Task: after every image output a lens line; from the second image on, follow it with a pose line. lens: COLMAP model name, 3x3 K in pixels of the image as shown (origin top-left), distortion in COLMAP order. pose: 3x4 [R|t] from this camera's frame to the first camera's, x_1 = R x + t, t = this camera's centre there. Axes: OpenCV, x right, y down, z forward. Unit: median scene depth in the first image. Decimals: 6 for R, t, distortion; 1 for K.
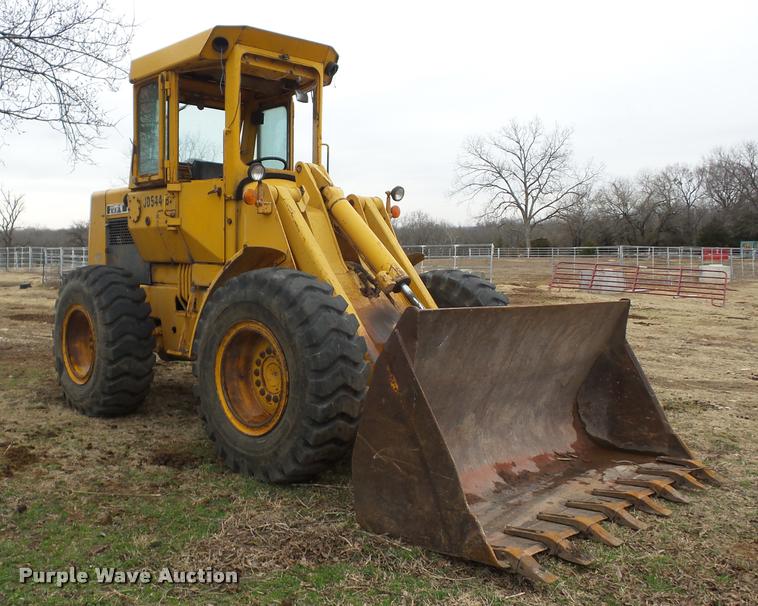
lens RADIAL K [[787.1, 0, 379.0], [0, 787.1, 303.0], [0, 0, 1]] dist [0.001209, 0.012510]
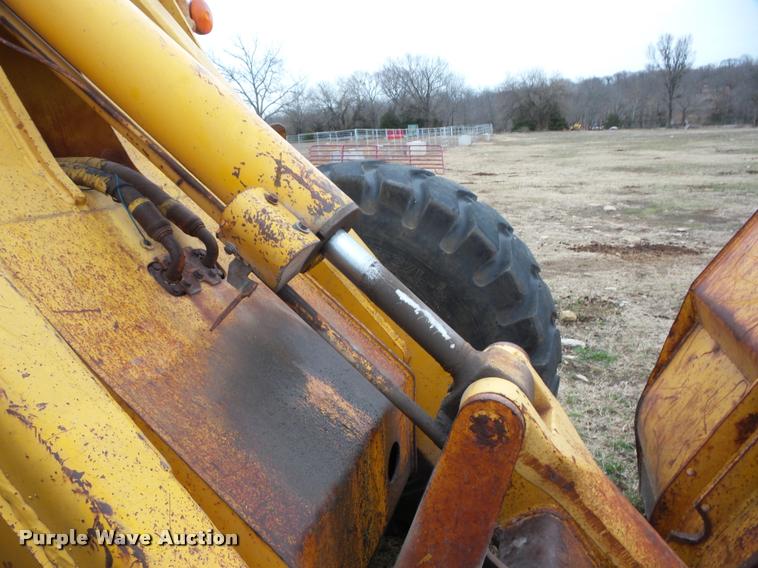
lens RADIAL K [[520.1, 0, 387.9], [0, 520.1, 282.5], [0, 0, 1]] dist [0.020481, -0.004297]
pose [[0.904389, -0.163269, 0.394238, -0.002801], [0.081610, 0.973031, 0.215754, -0.005553], [-0.418832, -0.162952, 0.893323, 0.106216]]
